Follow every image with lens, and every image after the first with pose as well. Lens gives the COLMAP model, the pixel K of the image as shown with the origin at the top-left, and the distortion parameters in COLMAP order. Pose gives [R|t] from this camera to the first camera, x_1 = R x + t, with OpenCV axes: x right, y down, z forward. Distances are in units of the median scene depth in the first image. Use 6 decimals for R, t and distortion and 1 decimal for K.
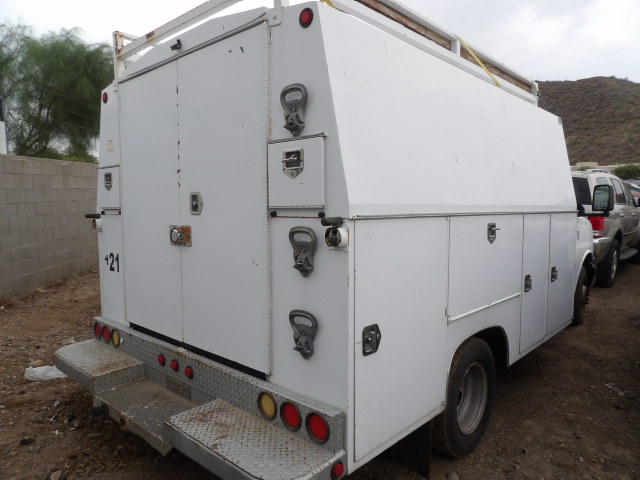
lens RADIAL K [[453.4, 0, 320.2], [0, 453.4, 239.1], [0, 0, 1]] dist [-0.002585, 0.000204]
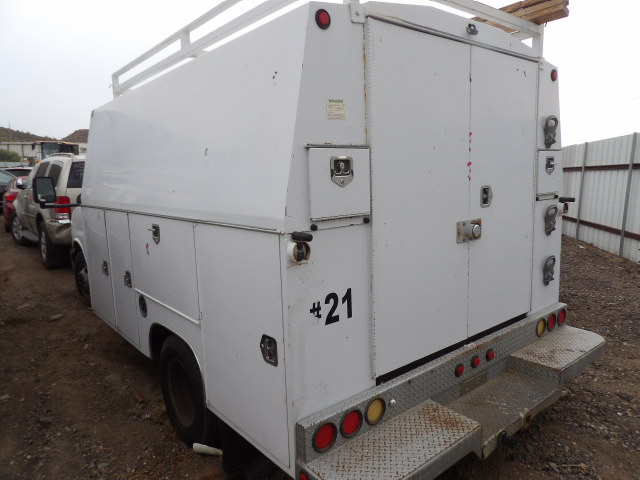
lens RADIAL K [[453.4, 0, 320.1], [0, 453.4, 240.6], [0, 0, 1]] dist [-0.002585, 0.000204]
pose [[0.136785, -0.143231, 0.980191, -1.347515], [0.100562, 0.986388, 0.130103, -0.150271], [-0.985483, 0.080774, 0.149327, 1.209335]]
